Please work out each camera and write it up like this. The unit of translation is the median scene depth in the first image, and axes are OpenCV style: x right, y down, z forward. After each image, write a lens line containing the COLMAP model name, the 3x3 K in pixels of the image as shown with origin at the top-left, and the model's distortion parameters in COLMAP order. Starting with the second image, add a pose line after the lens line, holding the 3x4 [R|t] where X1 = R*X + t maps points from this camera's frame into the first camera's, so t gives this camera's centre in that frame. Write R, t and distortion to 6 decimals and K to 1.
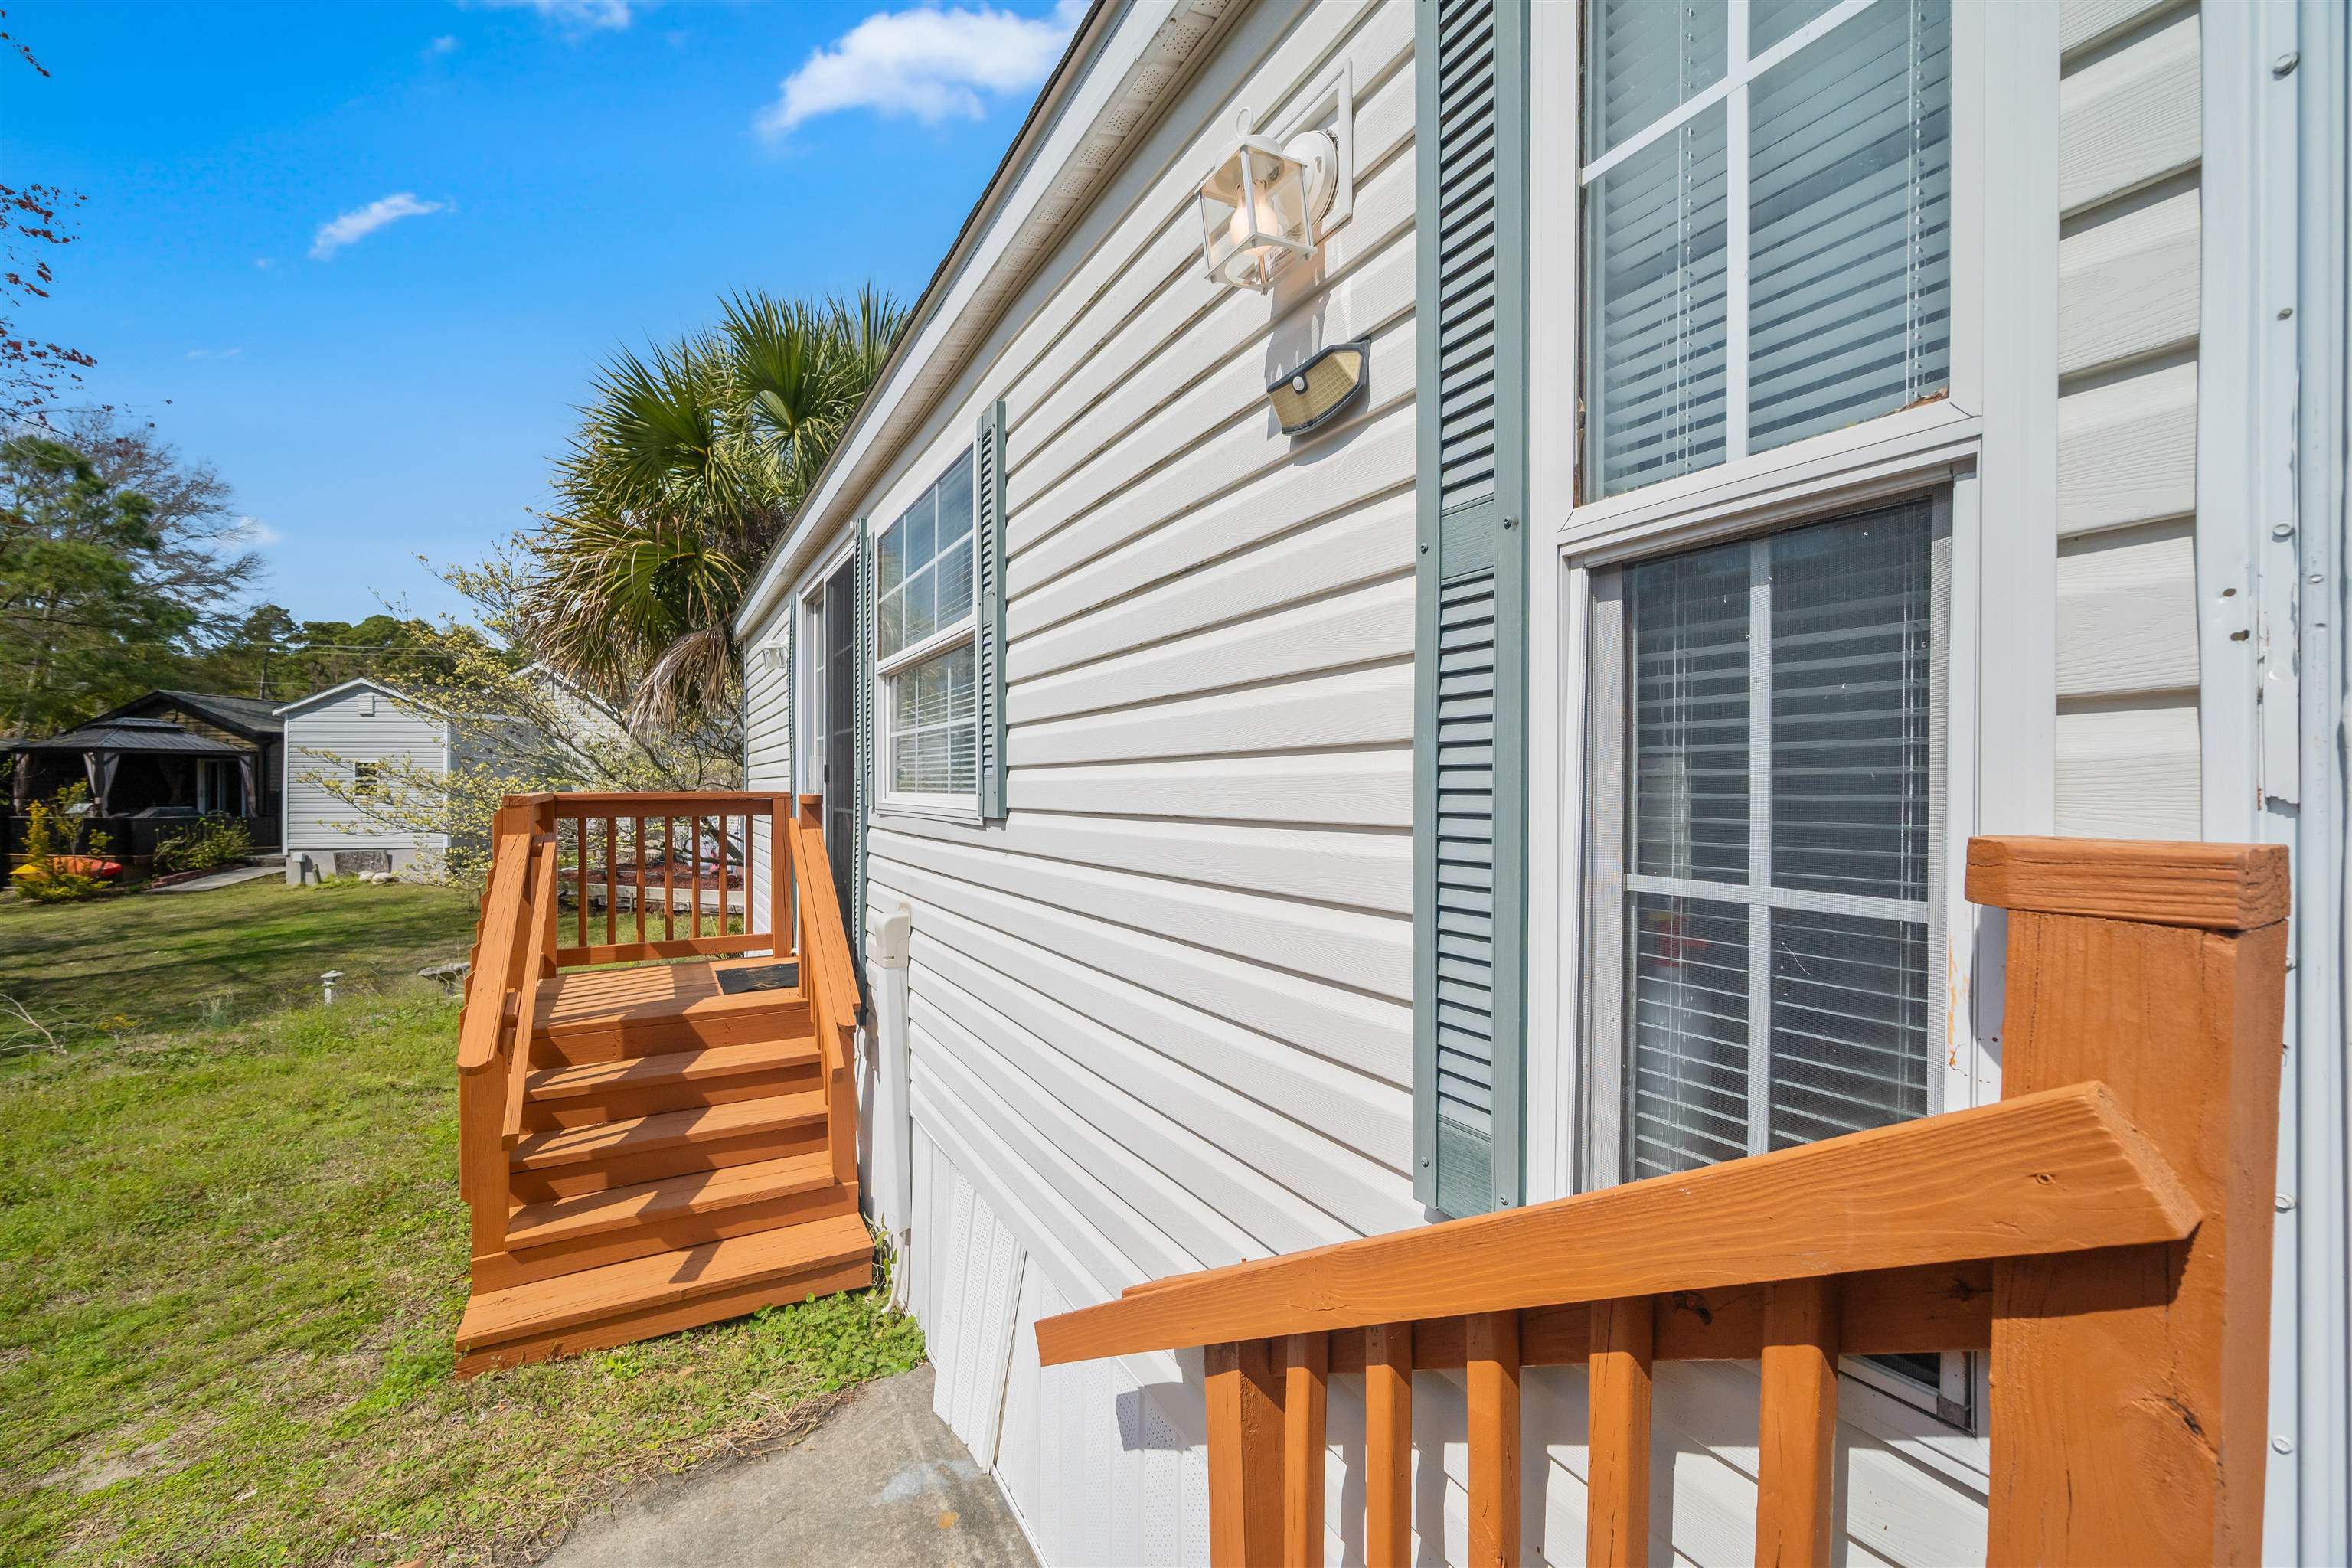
lens RADIAL K [[964.3, 0, 1176.0], [0, 964.3, 784.0], [0, 0, 1]] dist [0.000196, 0.000088]
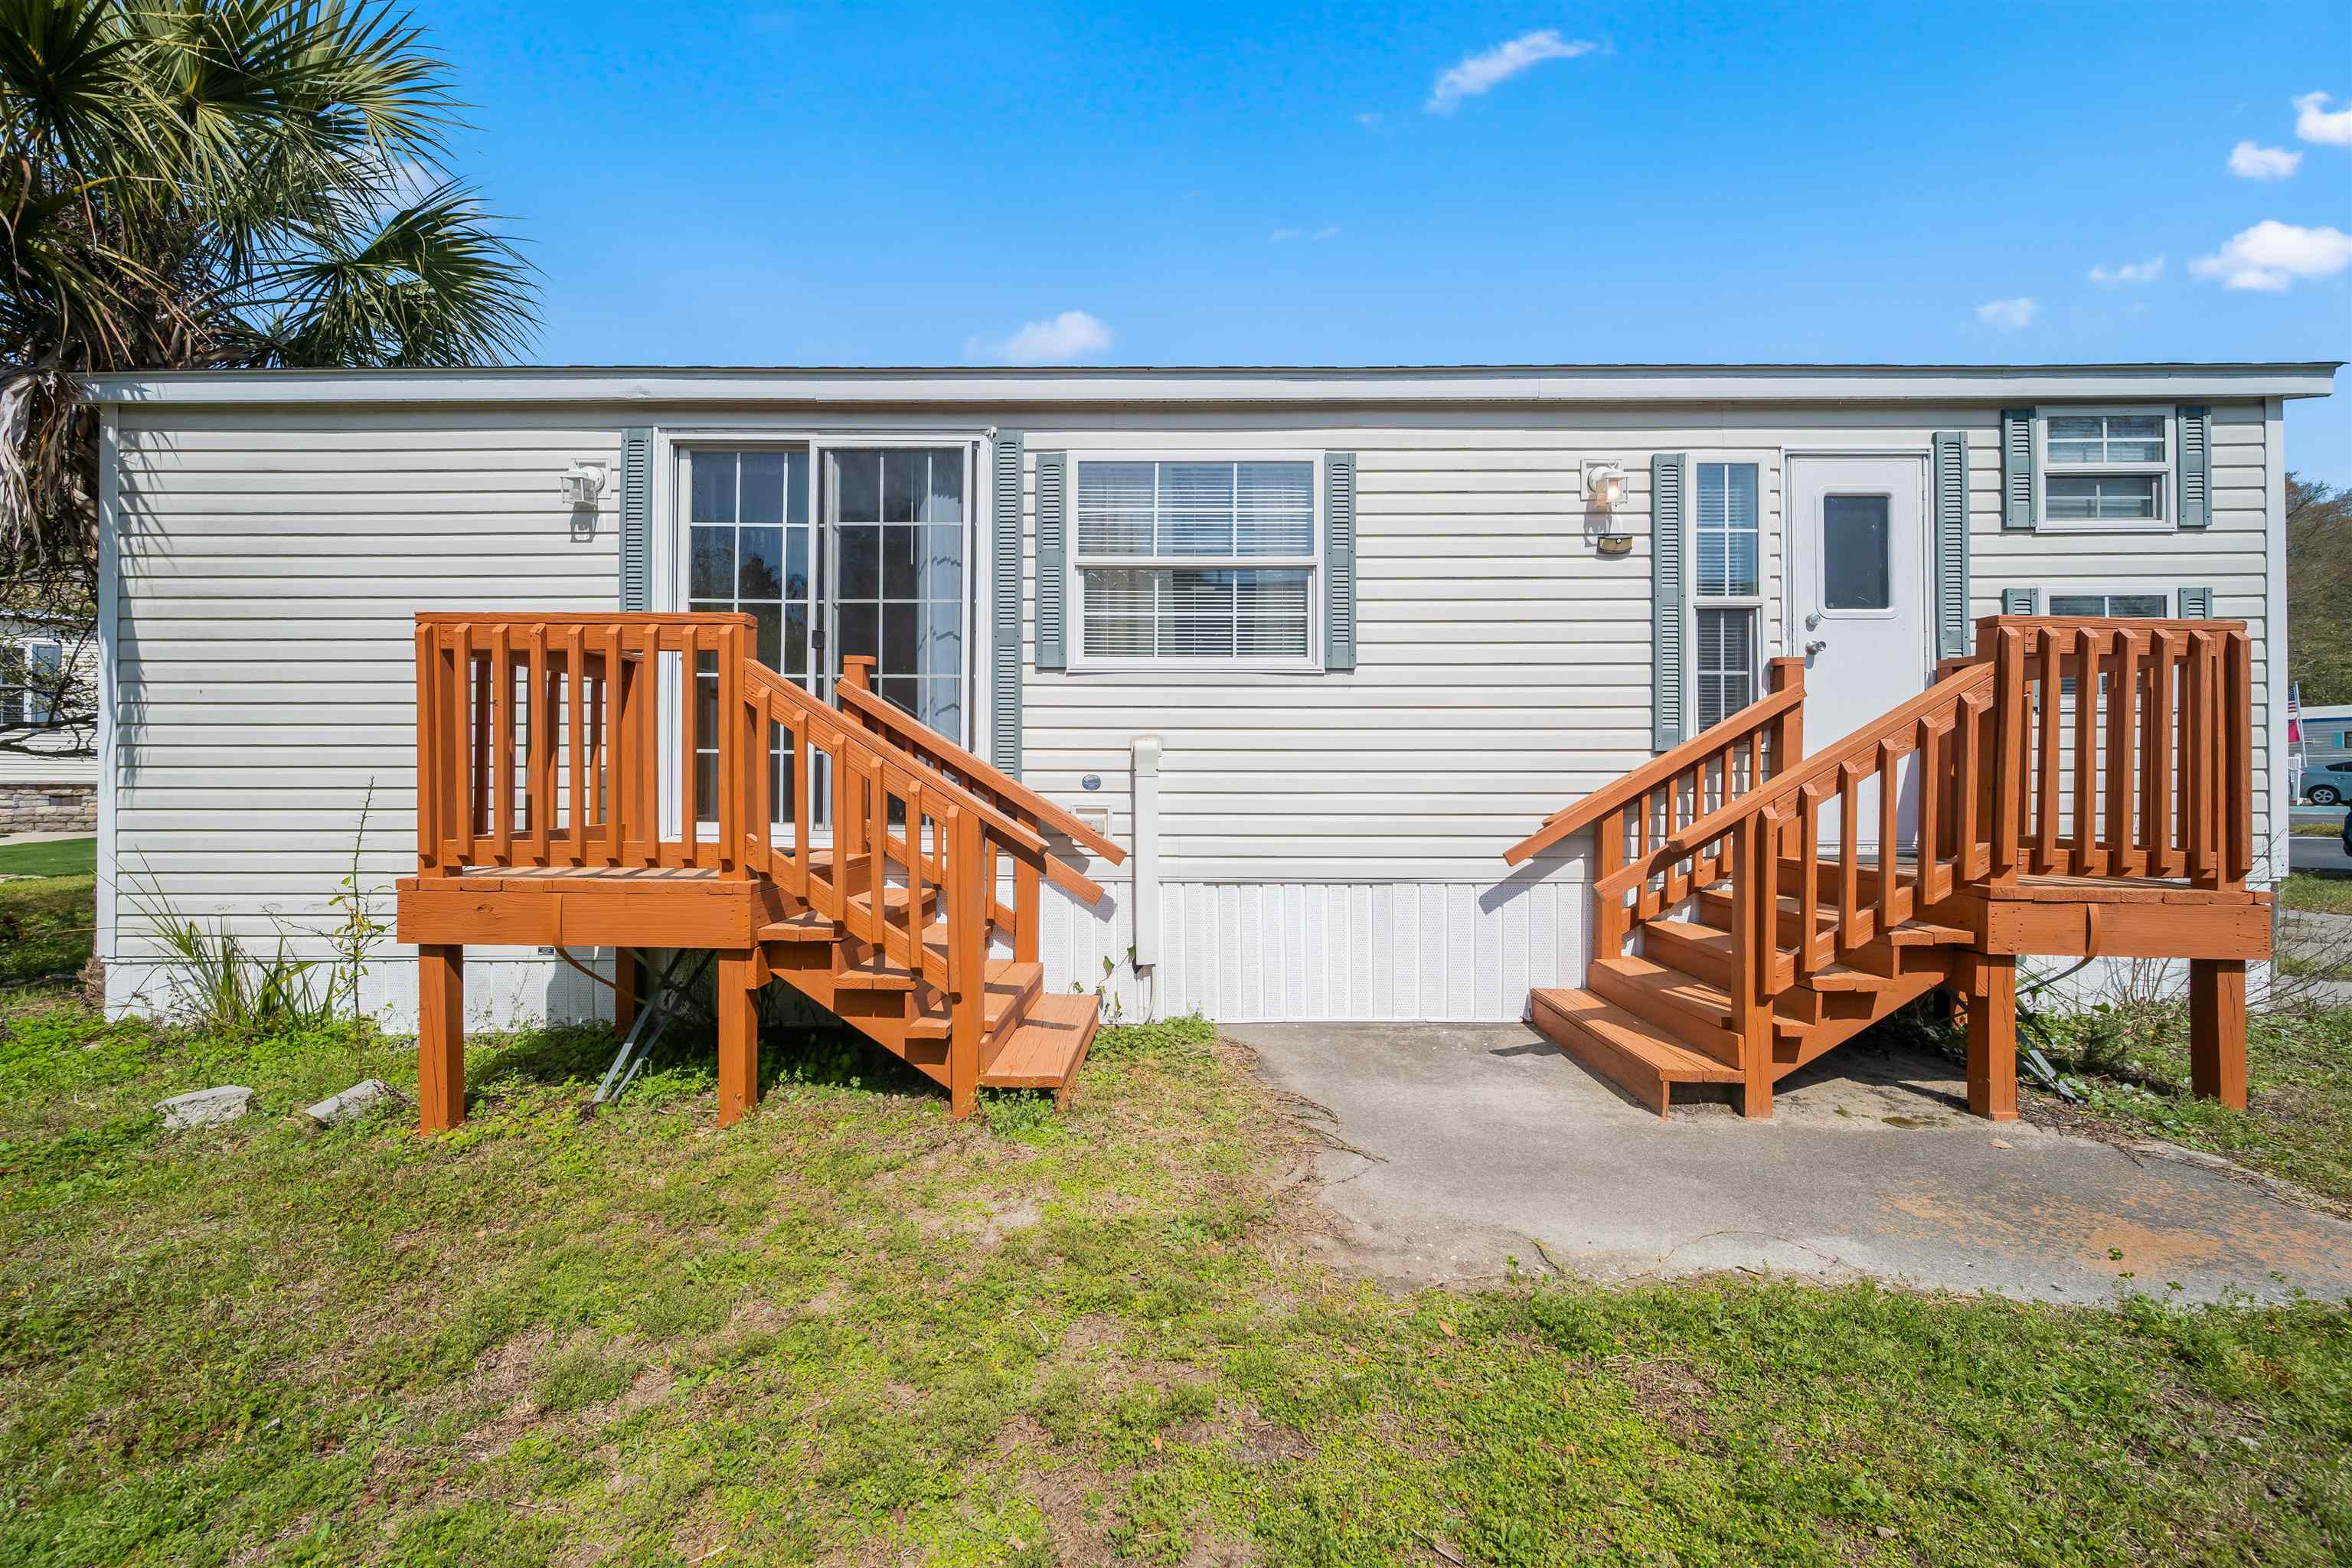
lens RADIAL K [[932.3, 0, 1176.0], [0, 932.3, 776.9], [0, 0, 1]] dist [-0.001761, 0.000133]
pose [[0.484332, 0.024809, 0.874532, -3.690185], [-0.003447, 0.999644, -0.026449, 0.566008], [-0.874877, 0.009795, 0.484245, 0.767765]]
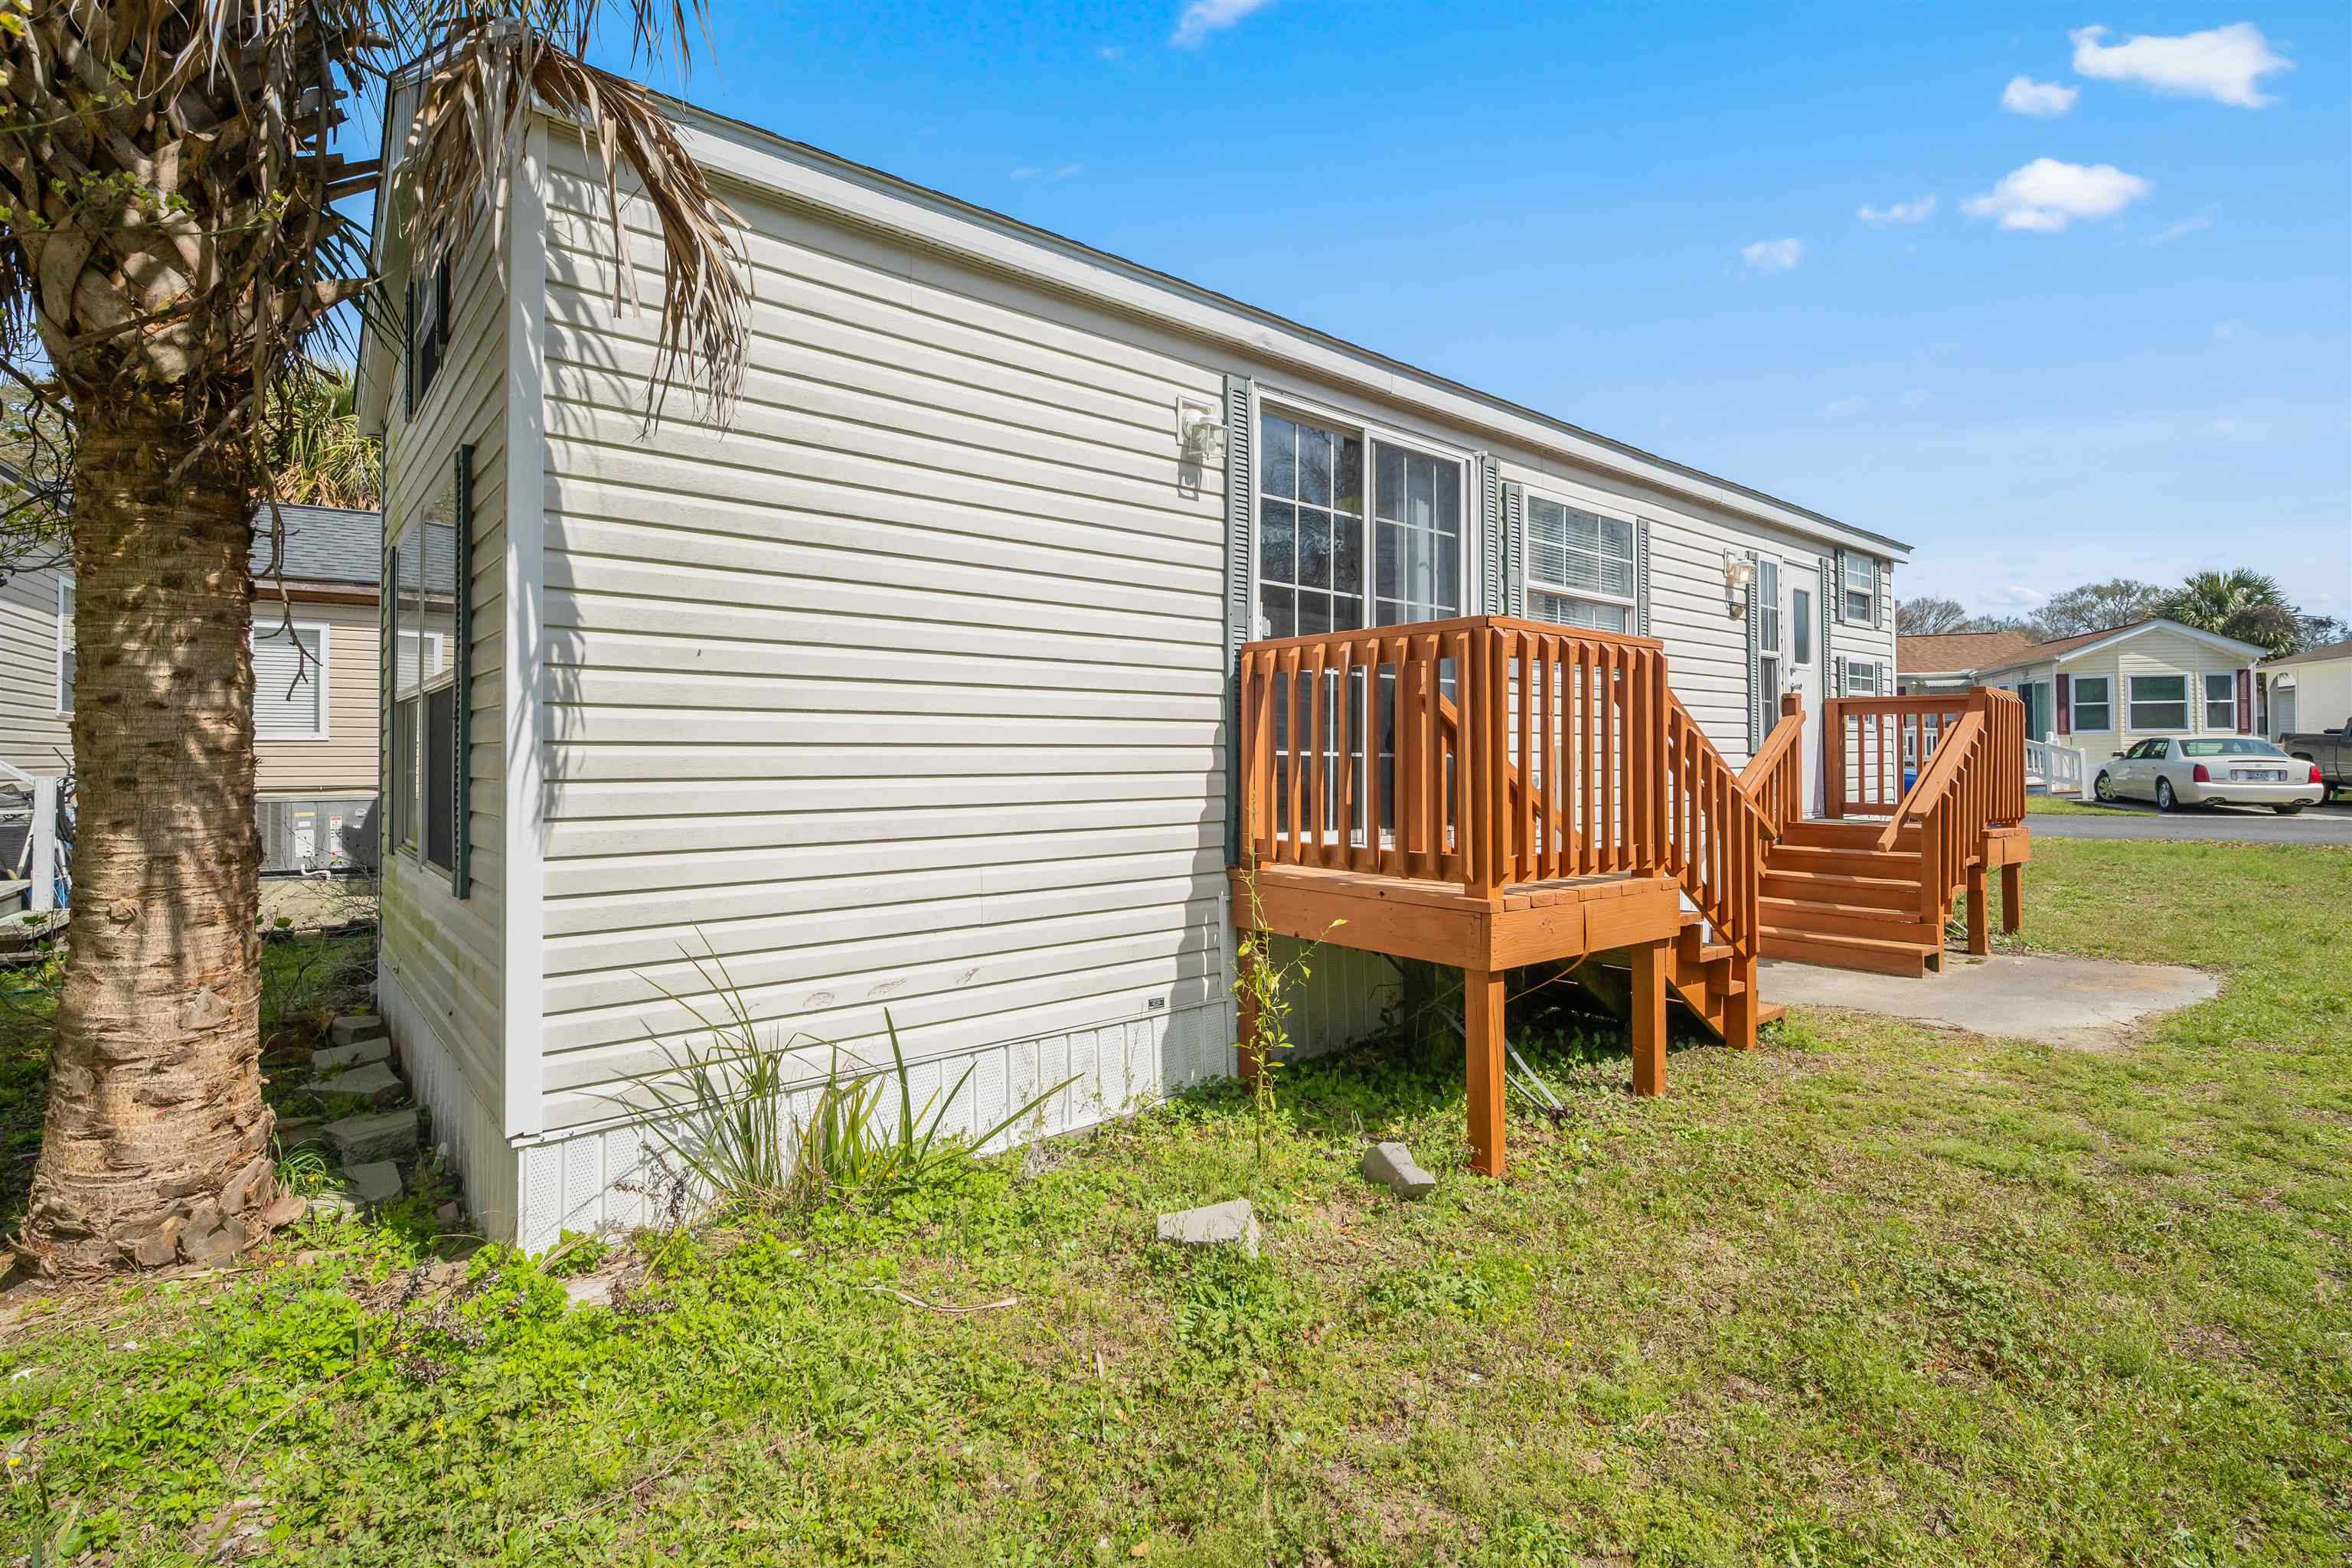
lens RADIAL K [[1096.0, 0, 1171.7], [0, 1096.0, 745.4], [0, 0, 1]] dist [-0.000309, 0.000116]
pose [[-0.189187, 0.033677, 0.981363, -5.034182], [0.012568, 0.999413, -0.031874, 0.462892], [-0.981861, 0.006304, -0.189499, 5.161461]]
